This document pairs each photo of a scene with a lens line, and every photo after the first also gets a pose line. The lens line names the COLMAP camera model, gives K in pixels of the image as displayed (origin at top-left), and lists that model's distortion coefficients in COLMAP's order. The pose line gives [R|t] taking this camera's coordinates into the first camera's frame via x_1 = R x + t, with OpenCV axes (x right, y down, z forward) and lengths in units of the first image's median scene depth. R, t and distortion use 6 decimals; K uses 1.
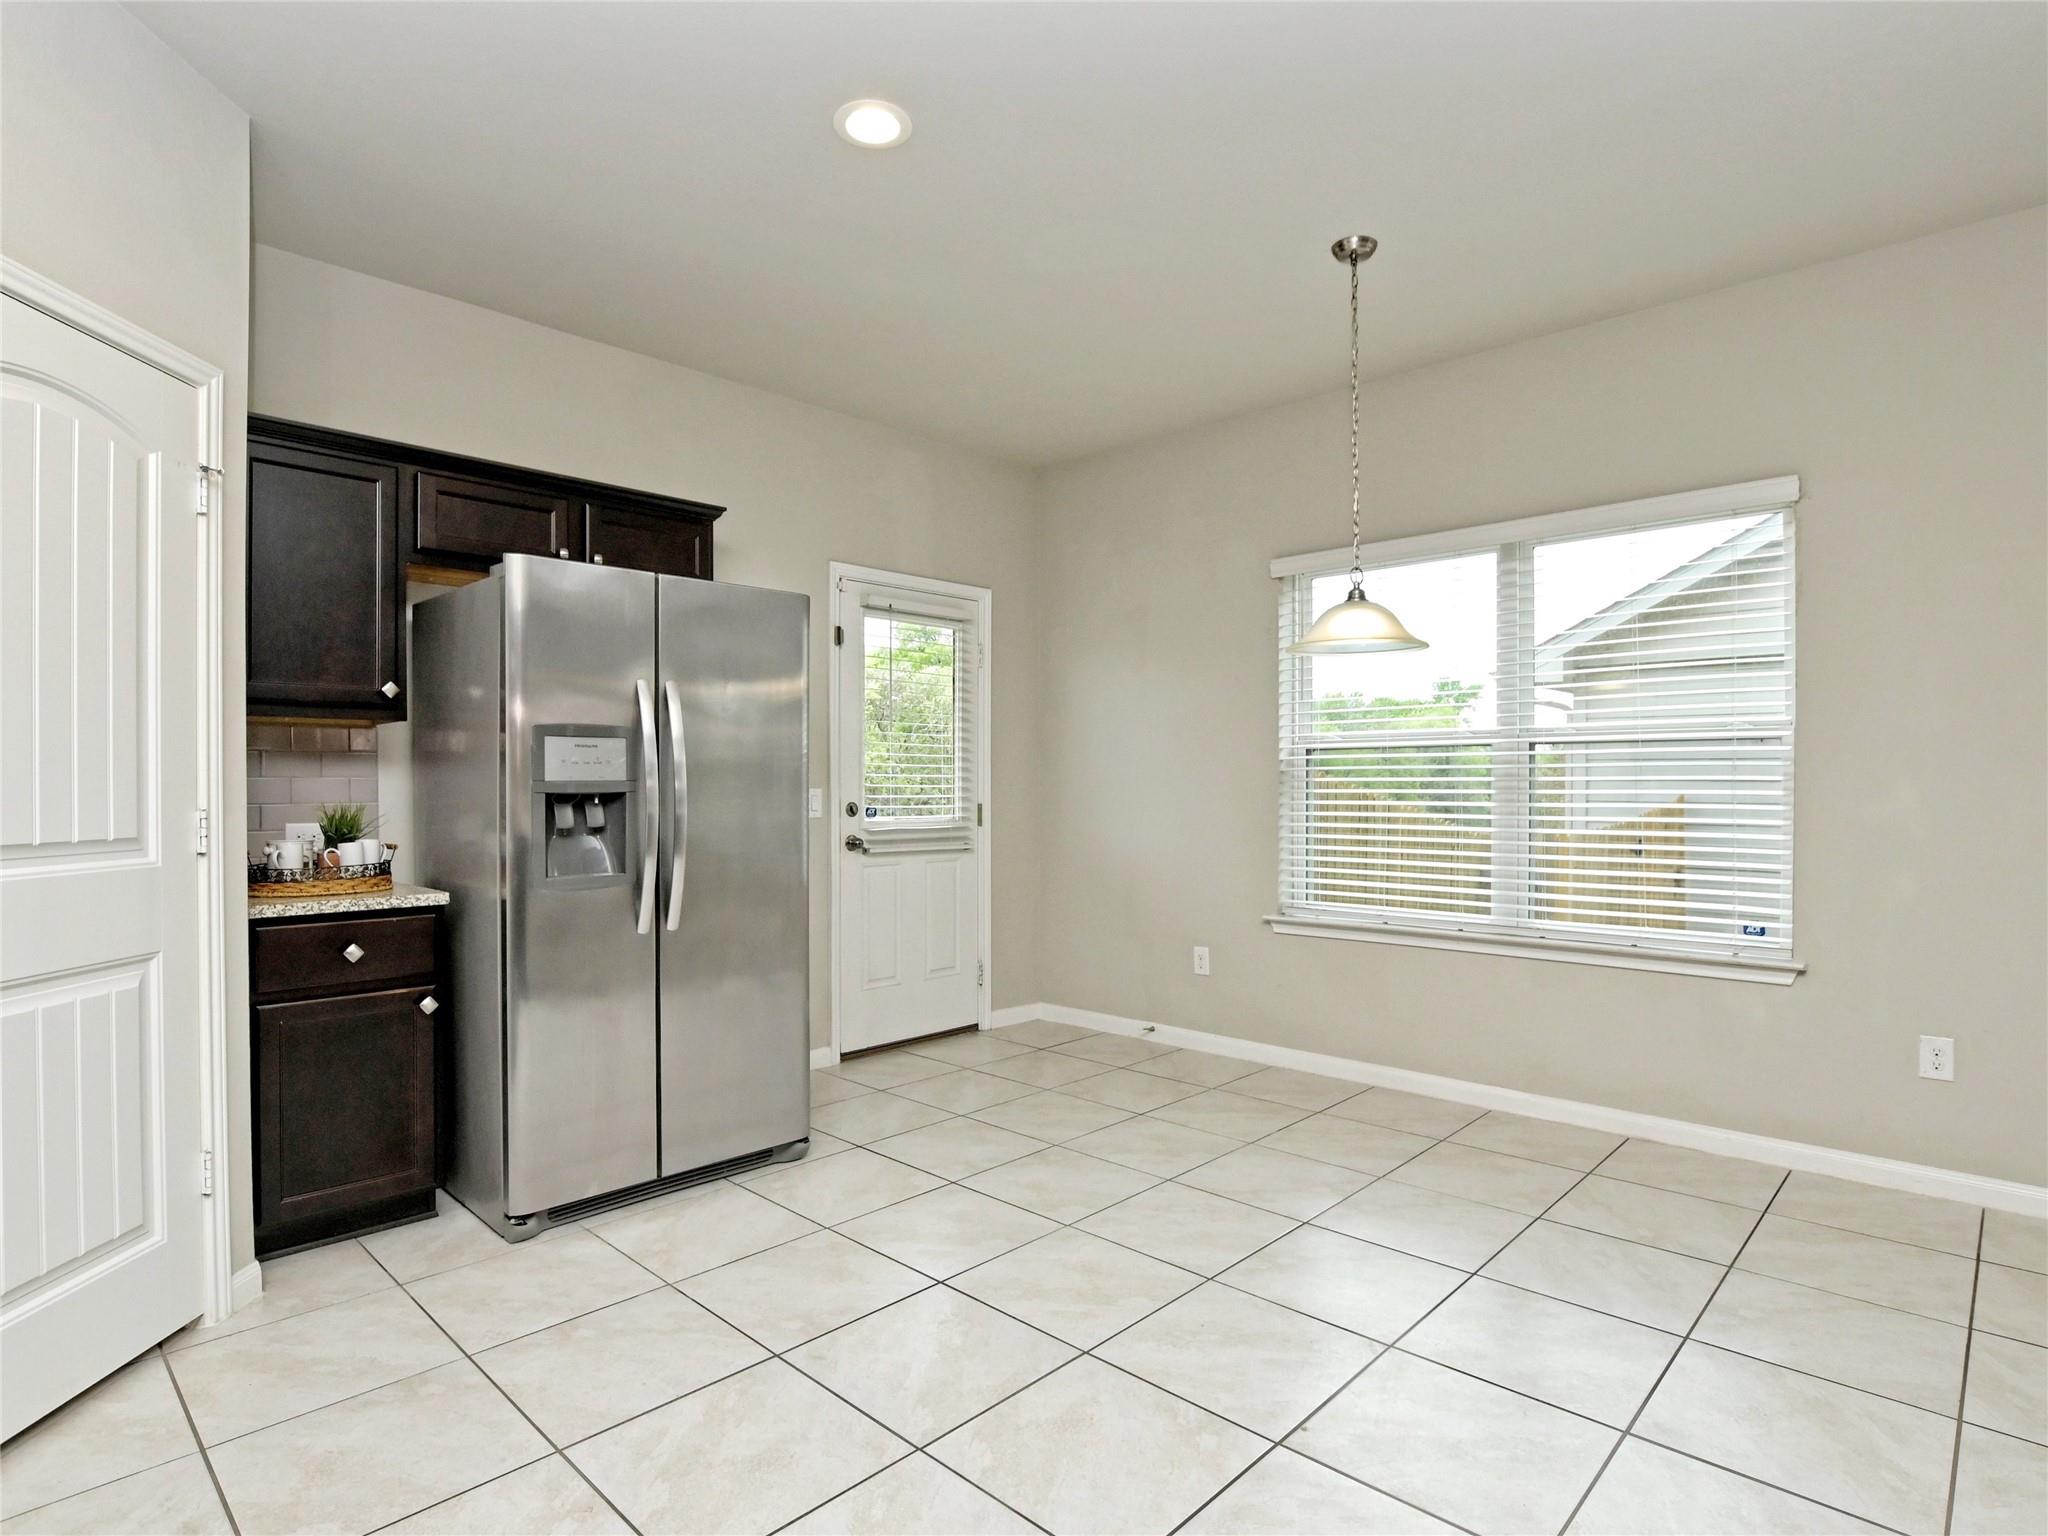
lens RADIAL K [[1077.1, 0, 1027.6], [0, 1077.1, 784.2], [0, 0, 1]] dist [-0.034290, 0.006536]
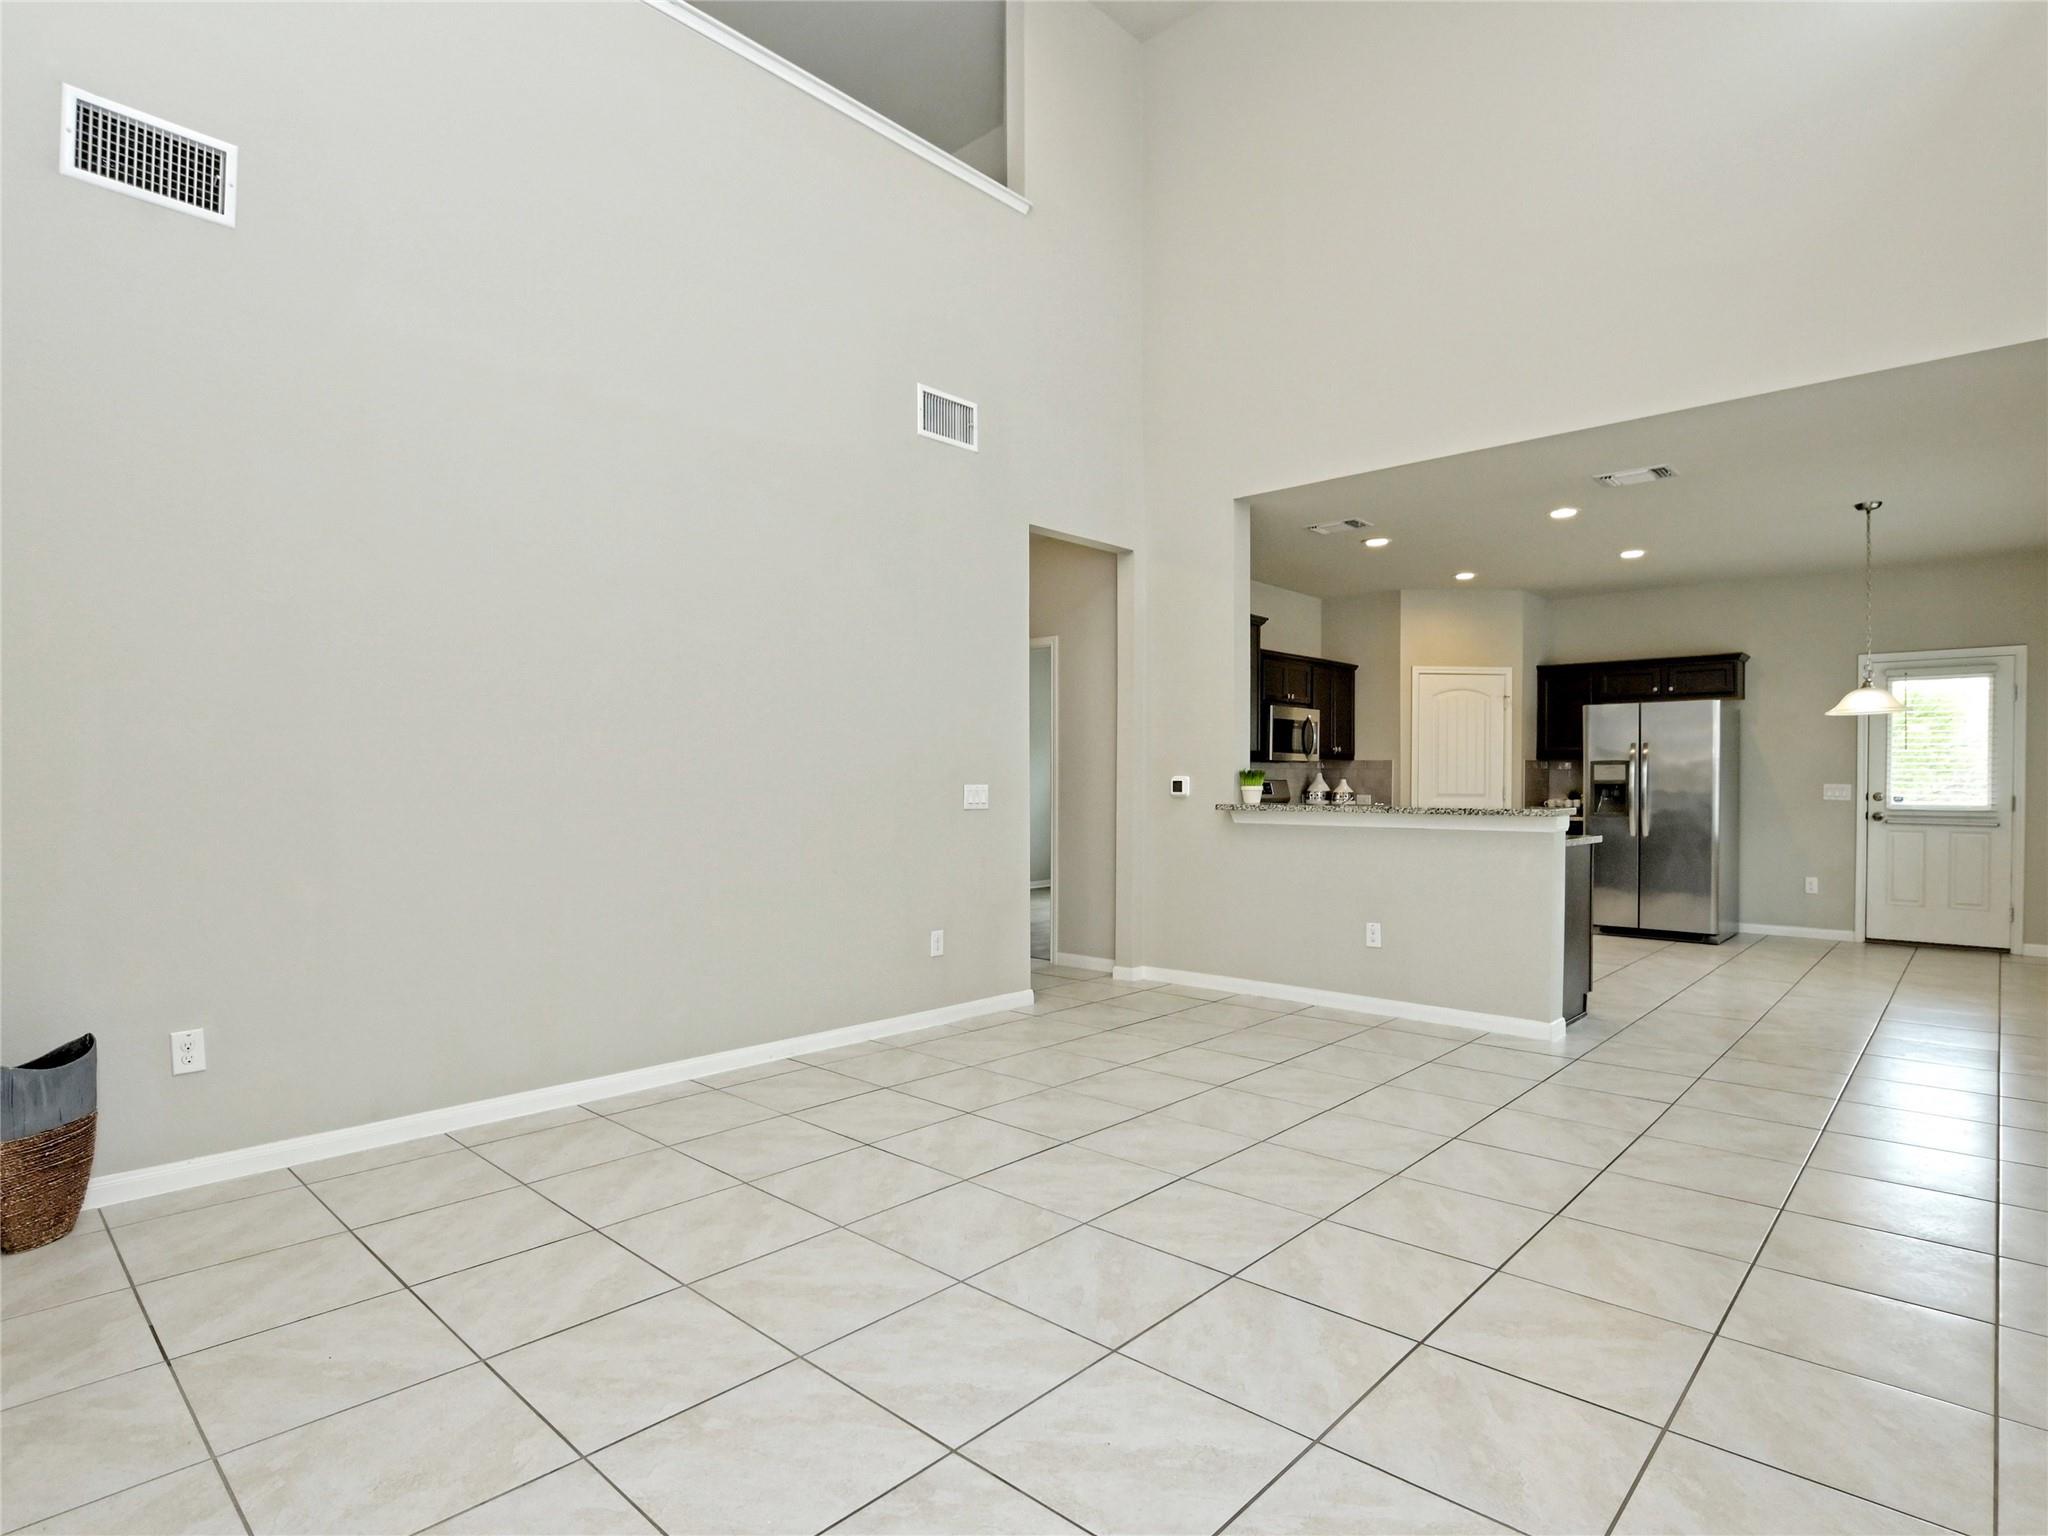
lens RADIAL K [[1077.1, 0, 1021.6], [0, 1077.1, 791.2], [0, 0, 1]] dist [-0.034290, 0.006536]
pose [[0.006237, 0.009198, -0.999938, 1.595810], [-0.003221, 0.999953, 0.009178, 0.003699], [0.999975, 0.003164, 0.006266, -0.391310]]
